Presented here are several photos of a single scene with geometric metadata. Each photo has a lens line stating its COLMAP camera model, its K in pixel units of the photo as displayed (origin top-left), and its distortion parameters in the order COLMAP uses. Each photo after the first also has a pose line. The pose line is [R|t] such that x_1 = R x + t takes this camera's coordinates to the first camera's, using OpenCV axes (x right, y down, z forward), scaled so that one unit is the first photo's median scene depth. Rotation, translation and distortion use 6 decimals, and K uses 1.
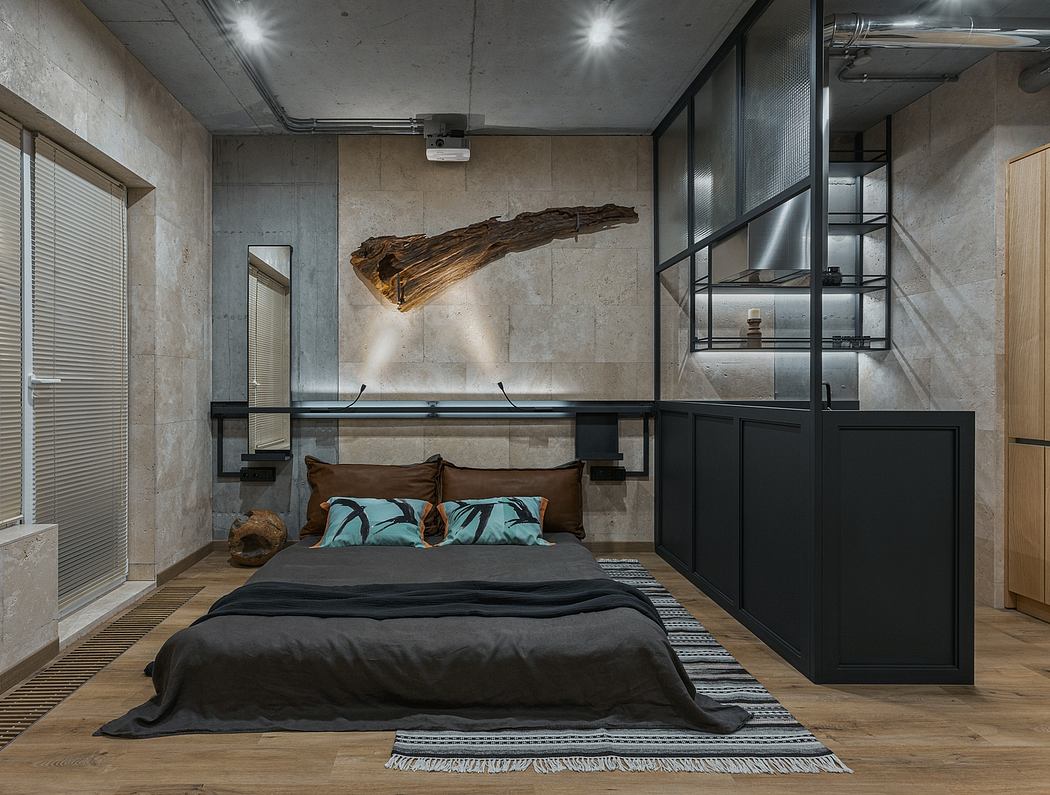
lens RADIAL K [[575.8, 0, 521.6], [0, 575.8, 412.3], [0, 0, 1]] dist [0.001052, 0.000369]
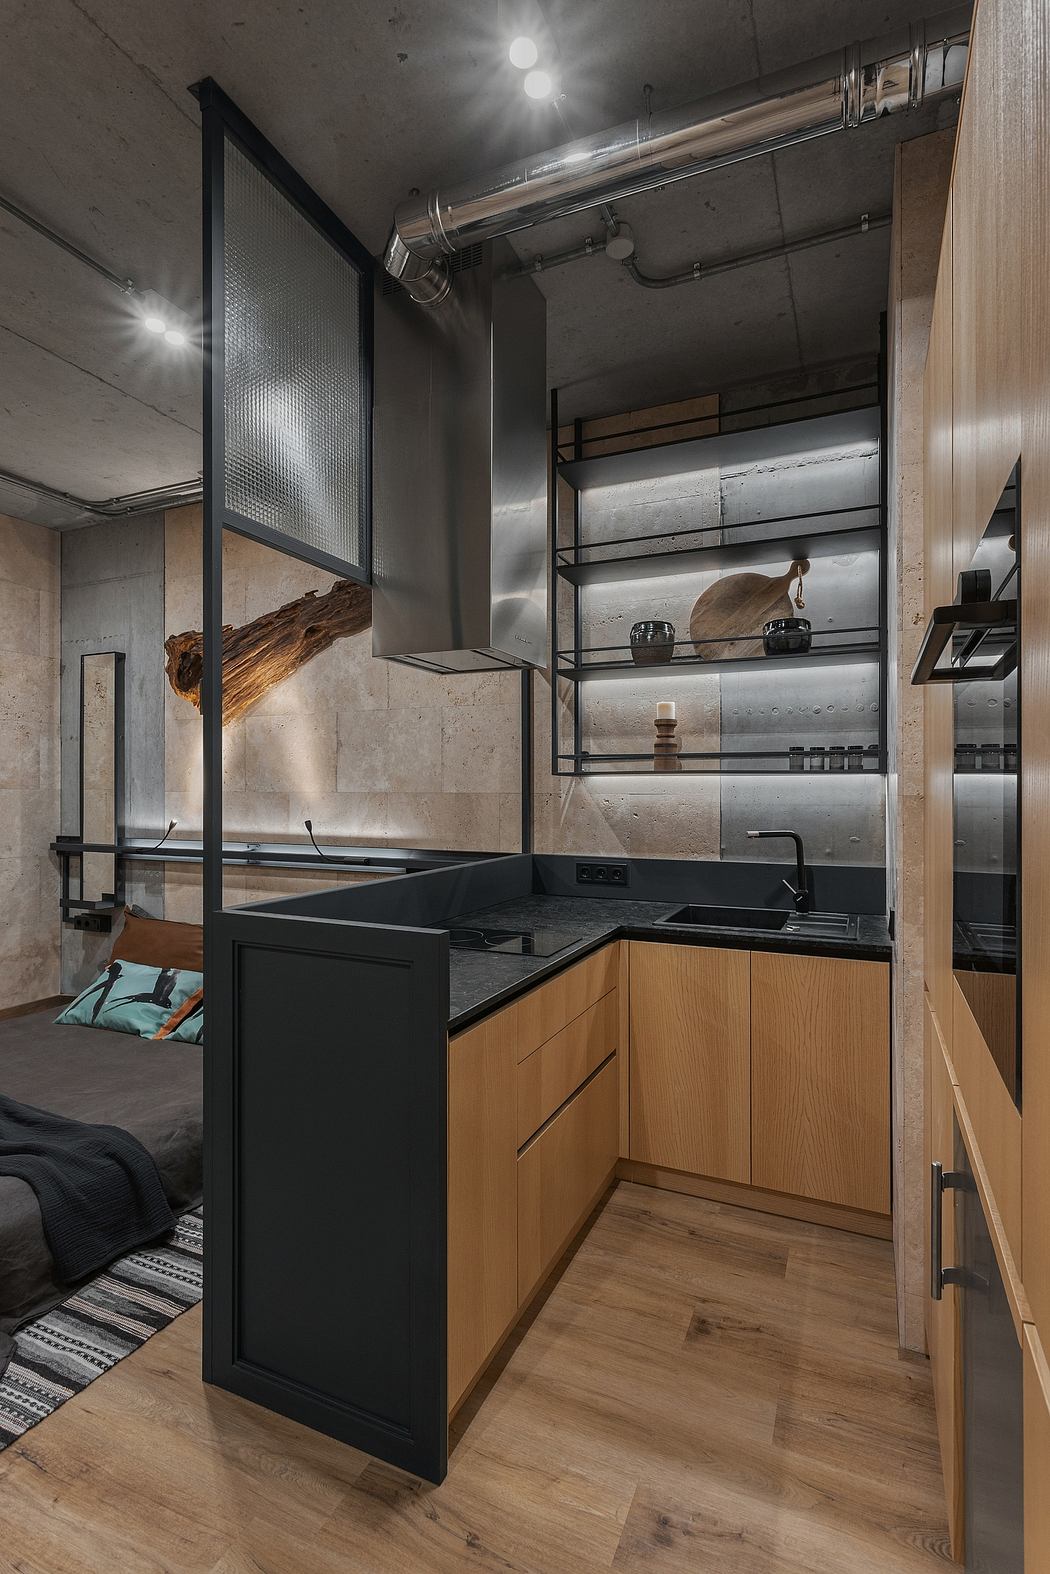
lens RADIAL K [[752.0, 0, 478.4], [0, 752.0, 833.1], [0, 0, 1]] dist [0.010726, 0.000118]
pose [[0.908008, 0.025350, -0.418185, 0.531009], [-0.028943, 0.999579, -0.002250, -0.039244], [0.417952, 0.014146, 0.908359, 0.227502]]
